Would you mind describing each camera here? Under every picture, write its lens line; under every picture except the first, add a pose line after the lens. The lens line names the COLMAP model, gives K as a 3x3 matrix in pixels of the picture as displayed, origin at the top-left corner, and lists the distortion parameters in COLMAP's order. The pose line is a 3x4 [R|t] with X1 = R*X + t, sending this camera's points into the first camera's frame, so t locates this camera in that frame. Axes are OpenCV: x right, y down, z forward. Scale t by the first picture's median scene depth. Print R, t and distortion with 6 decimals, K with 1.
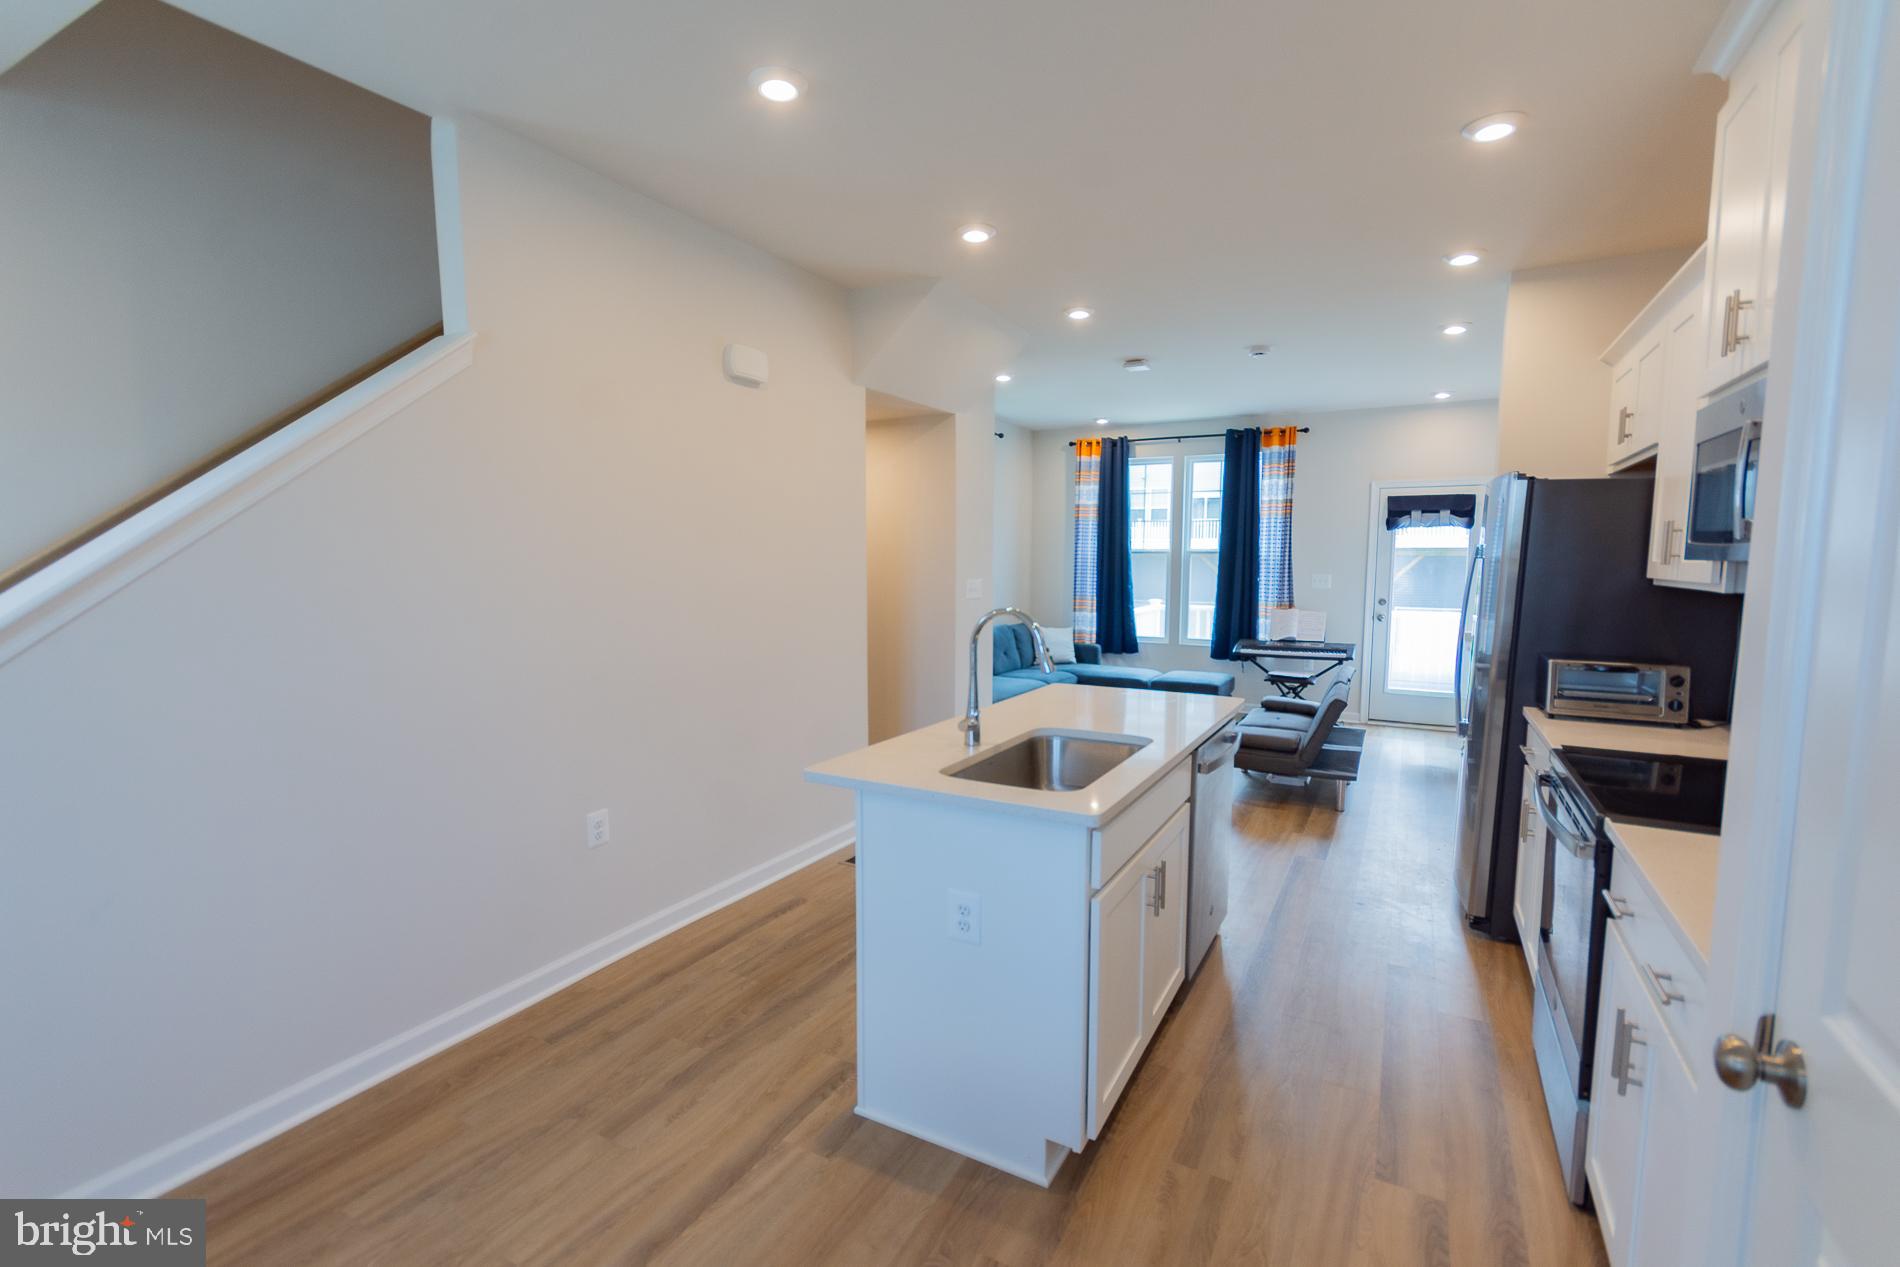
lens RADIAL K [[829.1, 0, 957.9], [0, 829.1, 636.6], [0, 0, 1]] dist [0.009507, -0.001776]
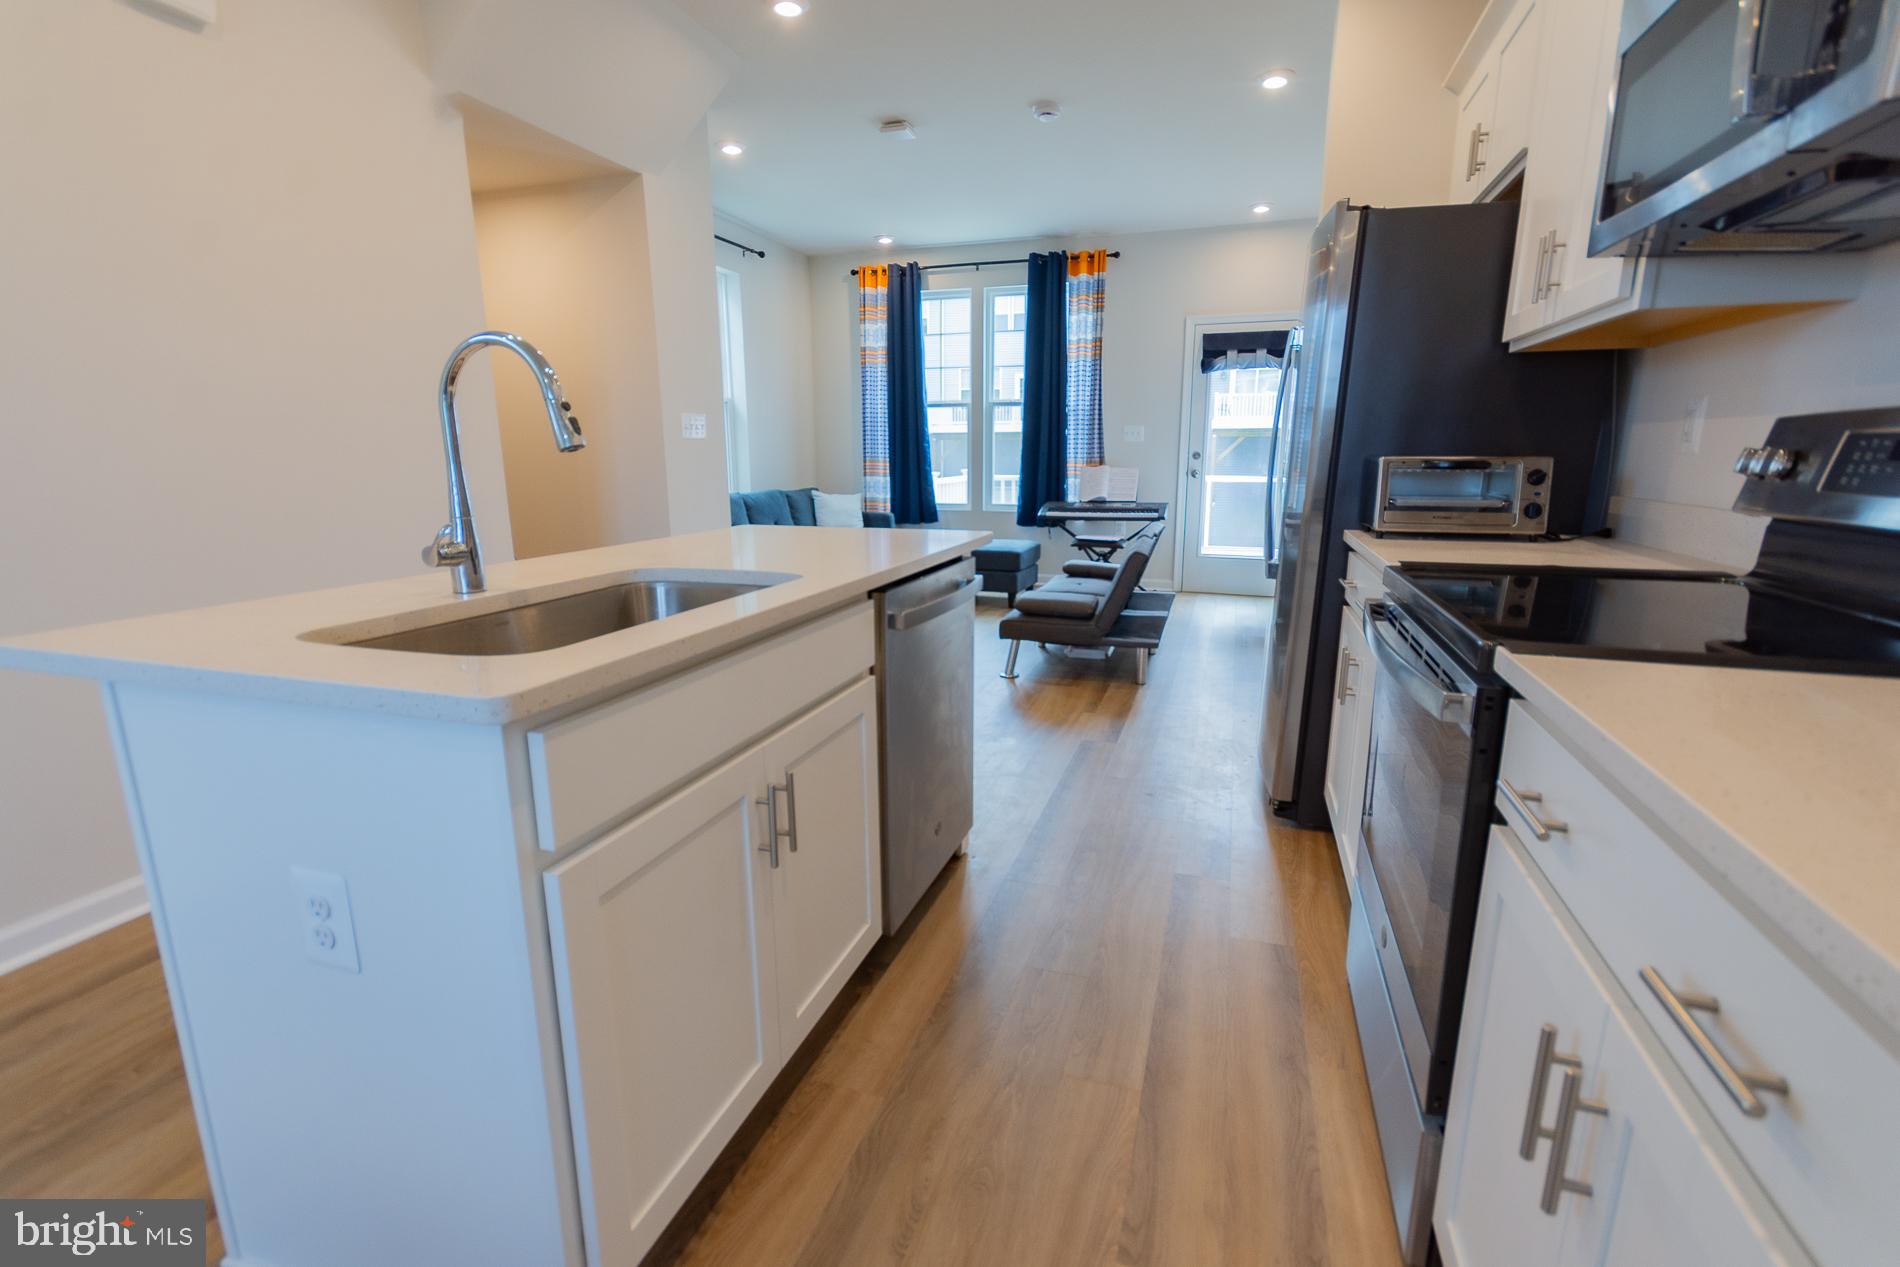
lens RADIAL K [[829.1, 0, 959.7], [0, 829.1, 631.1], [0, 0, 1]] dist [0.009507, -0.001776]
pose [[0.983336, -0.043913, 0.176416, 0.089985], [0.023500, 0.992951, 0.116171, 0.036380], [-0.180274, -0.110089, 0.977436, 0.142976]]
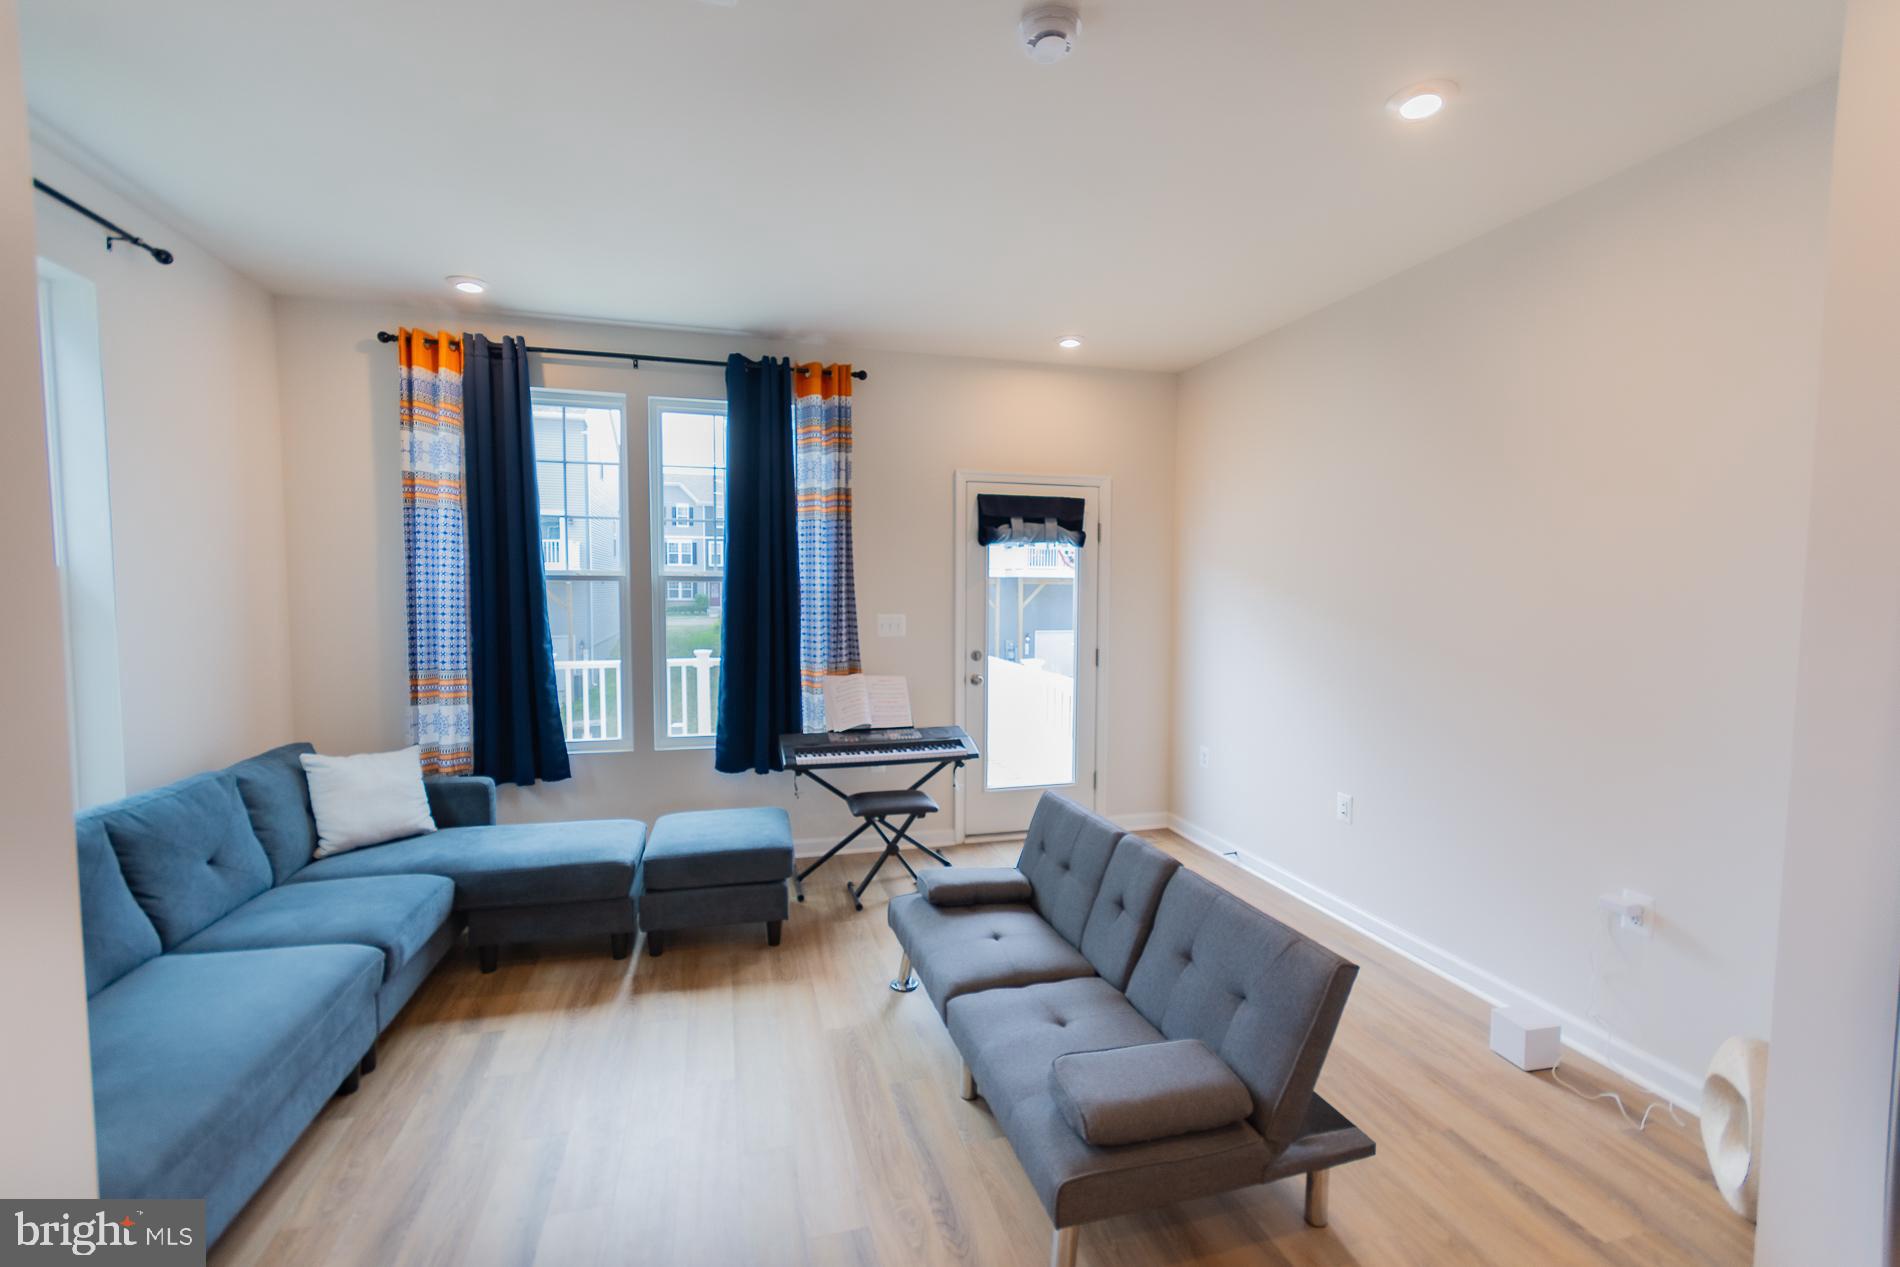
lens RADIAL K [[829.1, 0, 945.2], [0, 829.1, 641.6], [0, 0, 1]] dist [0.009507, -0.001776]
pose [[0.727634, -0.044138, 0.684544, 0.047071], [0.067103, 0.997722, -0.006996, -0.049930], [-0.682675, 0.051025, 0.728938, 0.540634]]
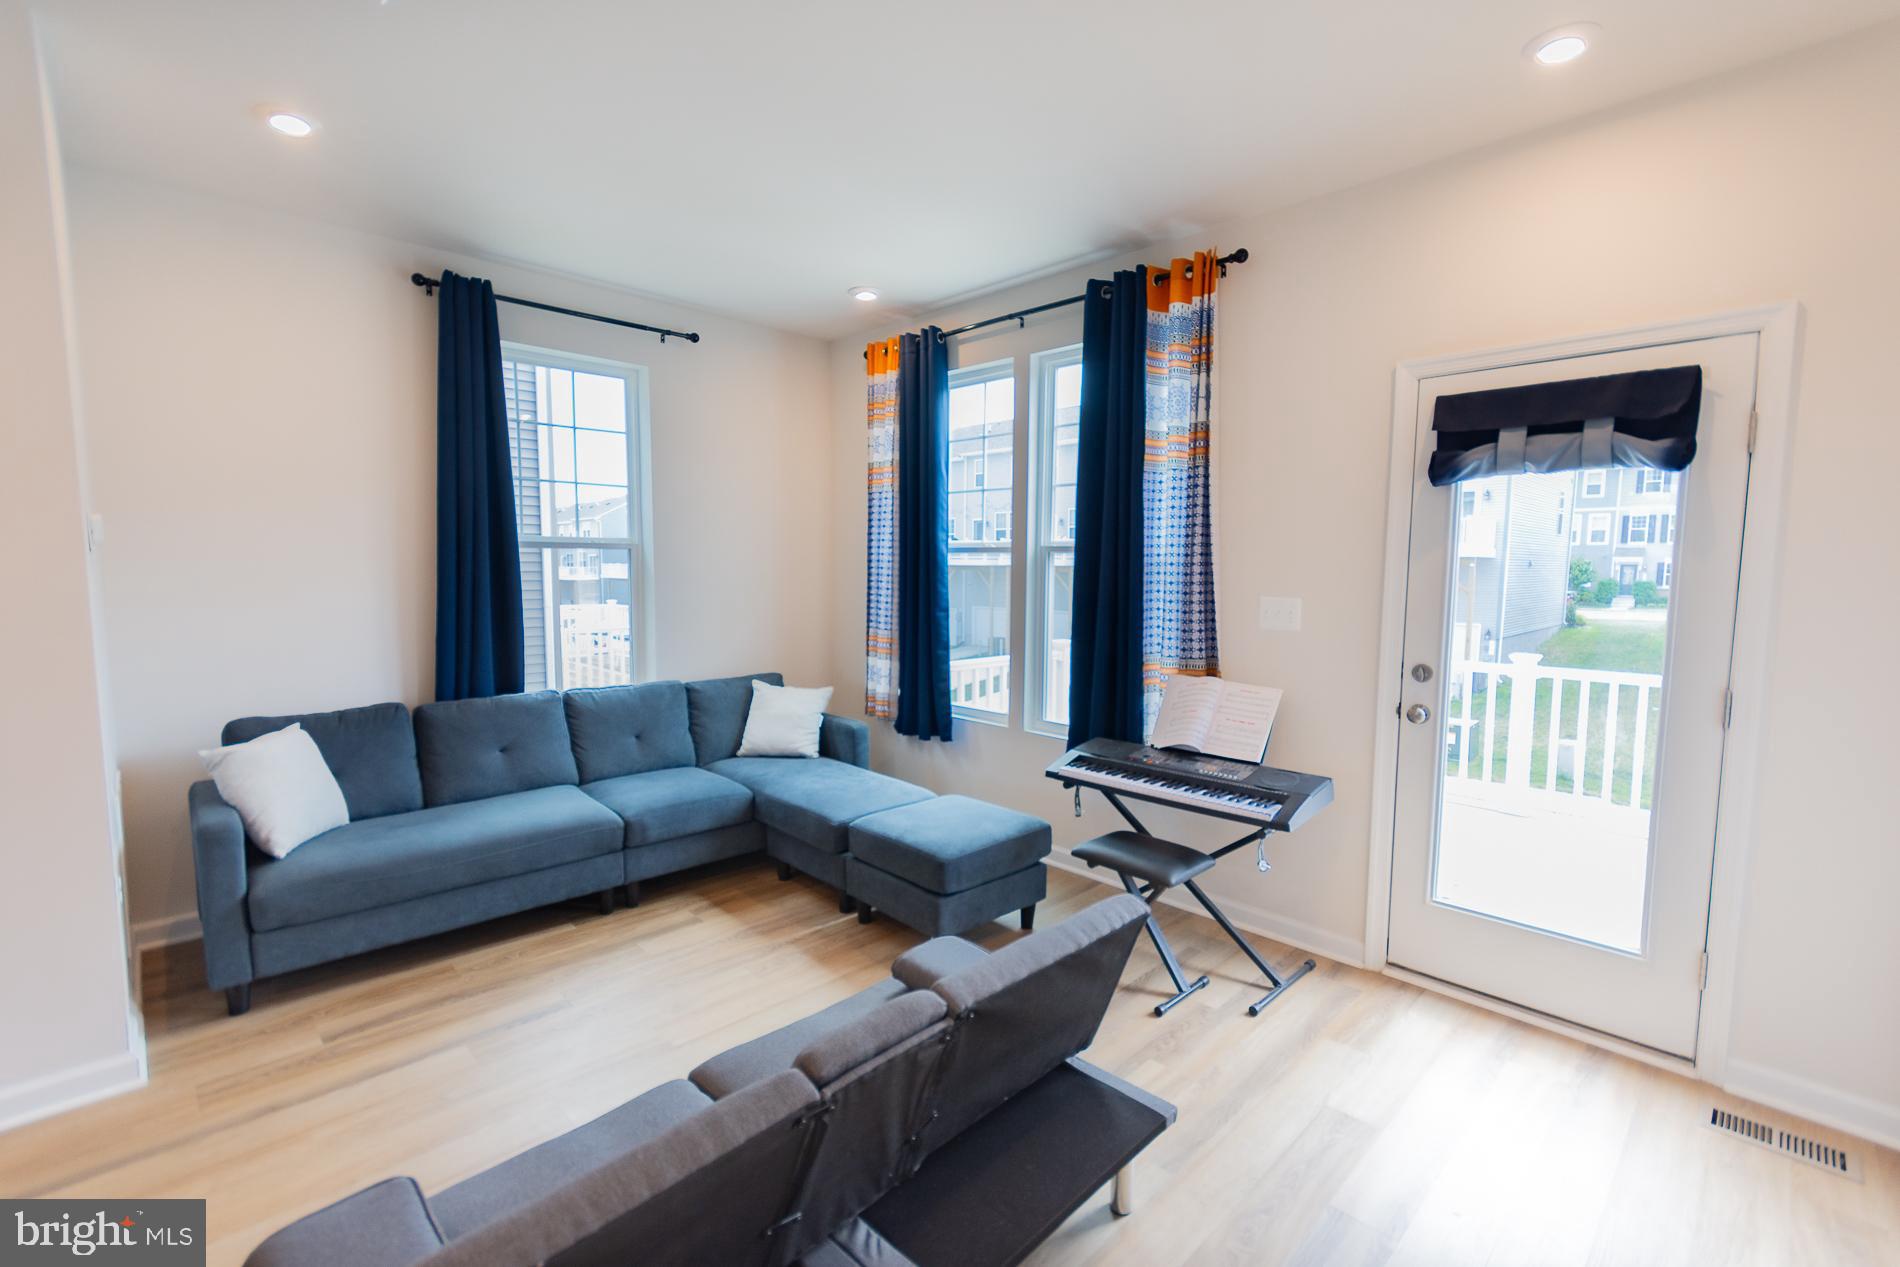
lens RADIAL K [[829.1, 0, 948.9], [0, 829.1, 641.4], [0, 0, 1]] dist [0.009507, -0.001776]
pose [[0.954636, 0.033163, -0.295923, 0.413545], [-0.035387, 0.999371, -0.002160, -0.047963], [0.295666, 0.012534, 0.955209, 0.563237]]
